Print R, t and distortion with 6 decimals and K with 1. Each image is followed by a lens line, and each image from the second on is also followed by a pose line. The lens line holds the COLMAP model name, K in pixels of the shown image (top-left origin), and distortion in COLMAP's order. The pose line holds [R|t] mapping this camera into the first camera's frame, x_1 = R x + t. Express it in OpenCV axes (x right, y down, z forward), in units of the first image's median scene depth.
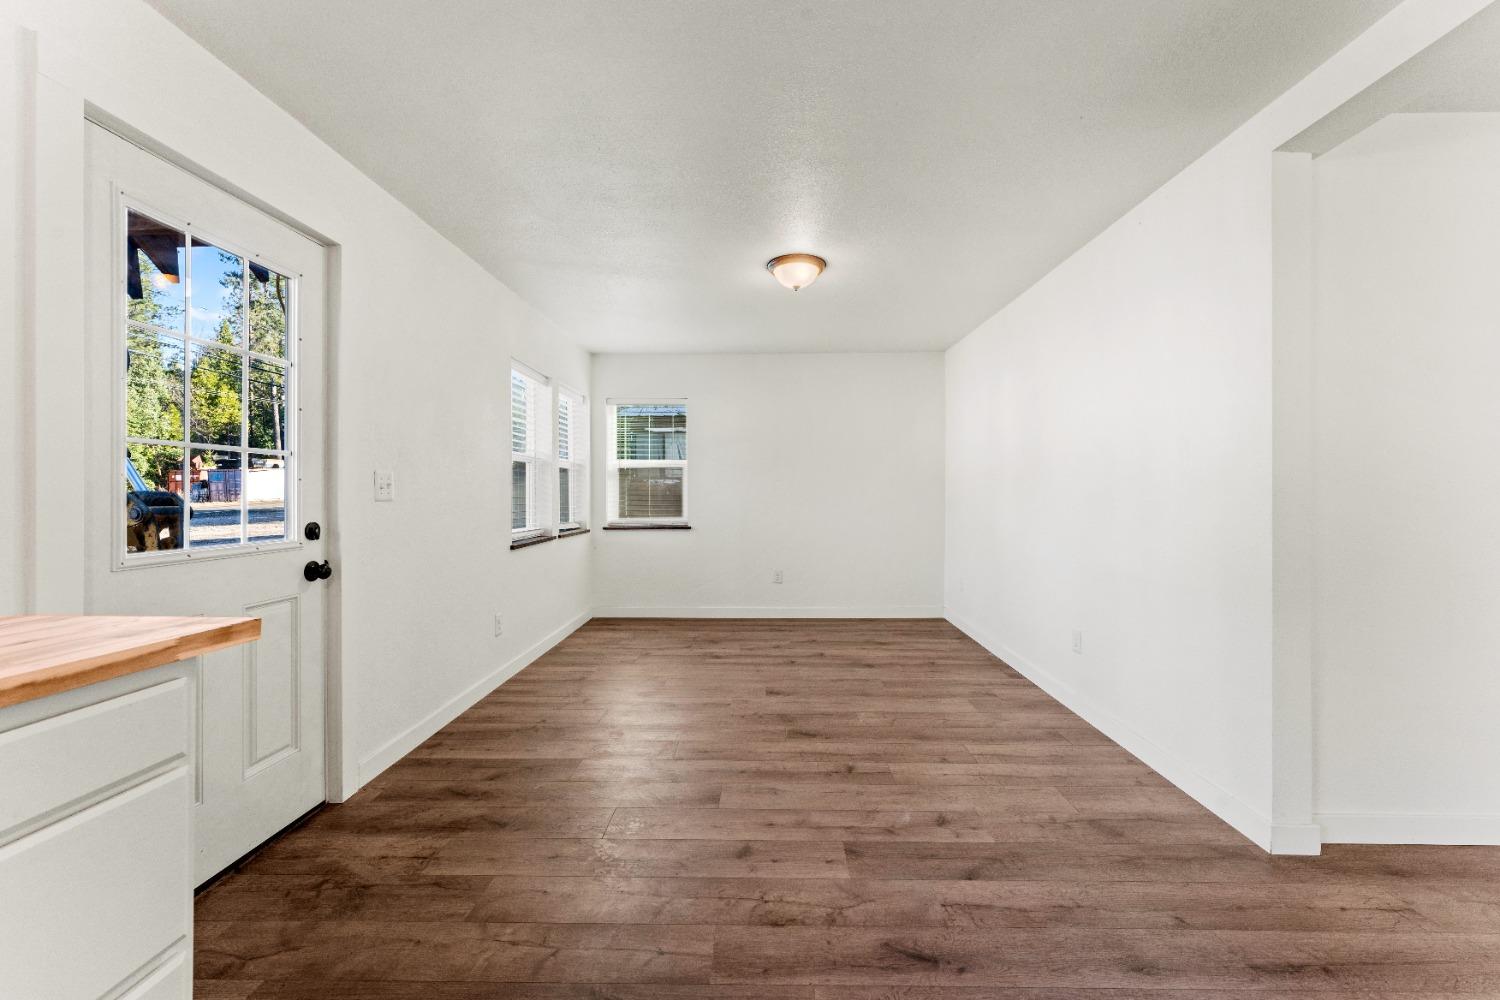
lens RADIAL K [[599.8, 0, 753.5], [0, 599.8, 490.2], [0, 0, 1]] dist [0.001652, -0.000075]
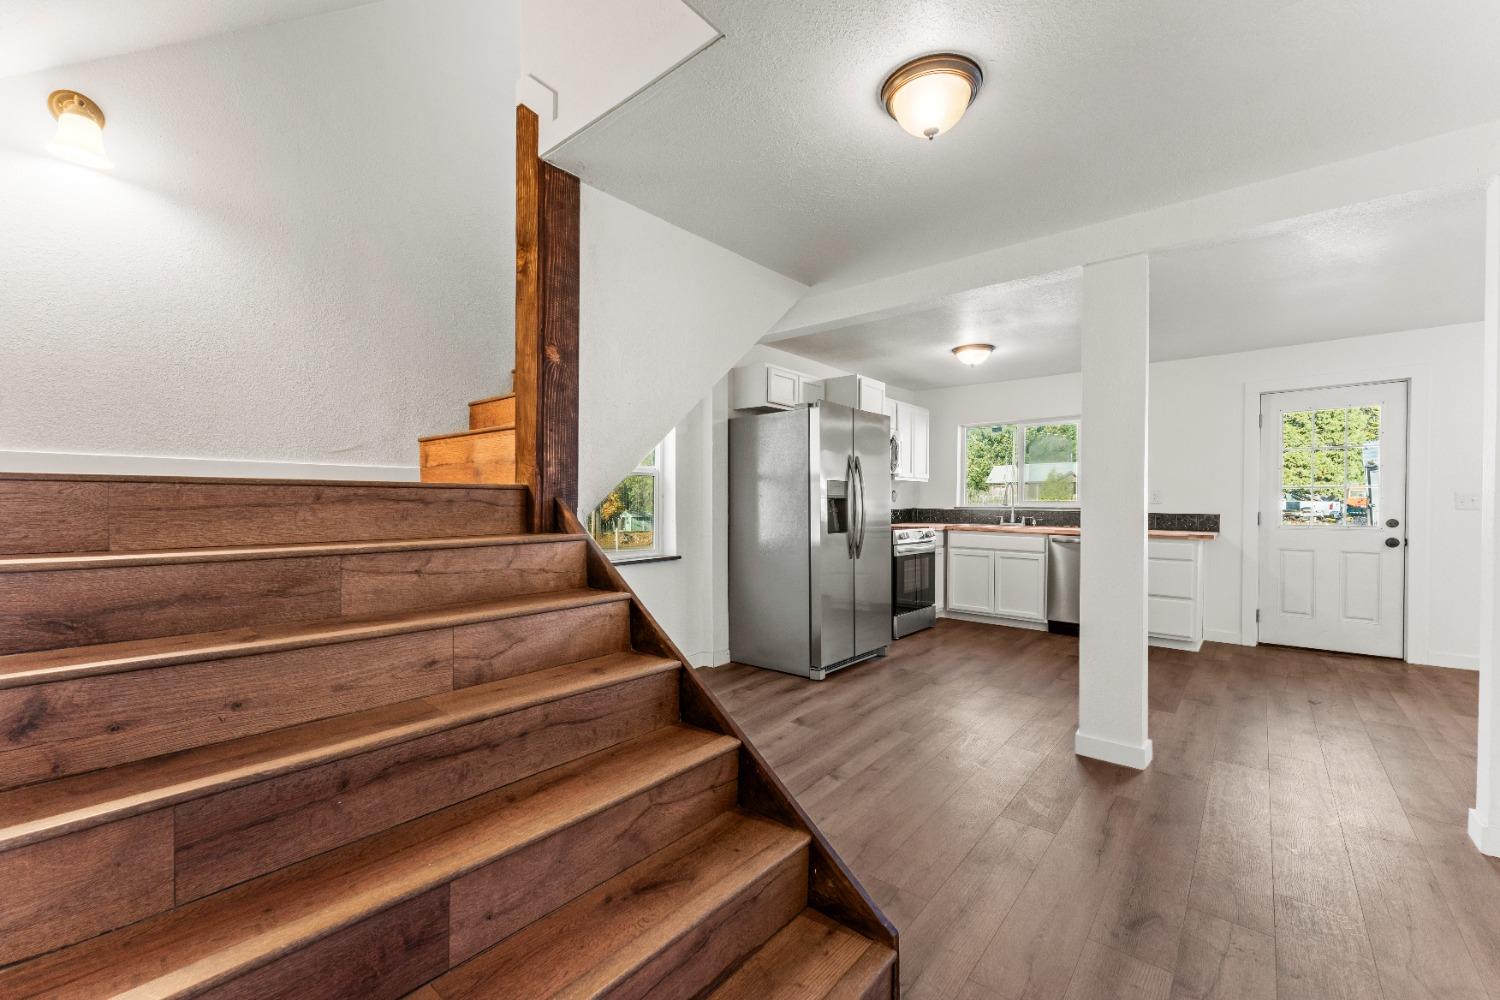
lens RADIAL K [[599.8, 0, 756.5], [0, 599.8, 510.1], [0, 0, 1]] dist [0.001652, -0.000075]
pose [[-0.628618, 0.009107, -0.777661, 2.169252], [0.003860, 0.999956, 0.008590, -0.003068], [0.777705, 0.002398, -0.628625, 0.580225]]
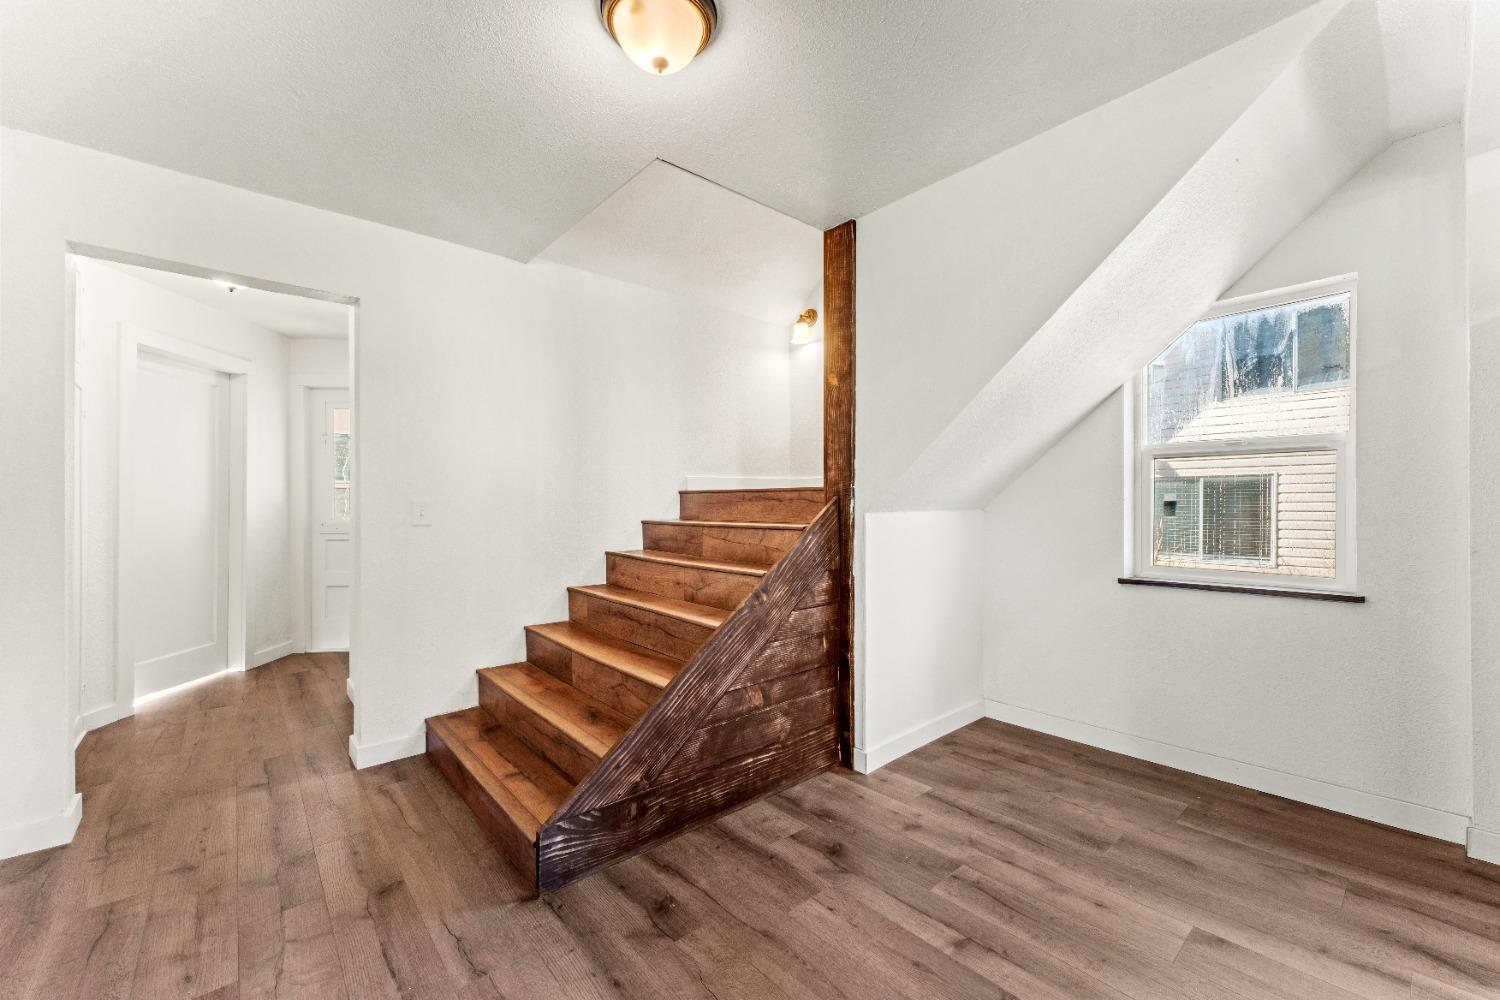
lens RADIAL K [[599.8, 0, 752.4], [0, 599.8, 494.7], [0, 0, 1]] dist [0.001652, -0.000075]
pose [[-0.675377, 0.011187, 0.737388, 0.834500], [-0.000559, 0.999877, -0.015682, 0.000515], [-0.737473, -0.011003, -0.675287, 0.639729]]
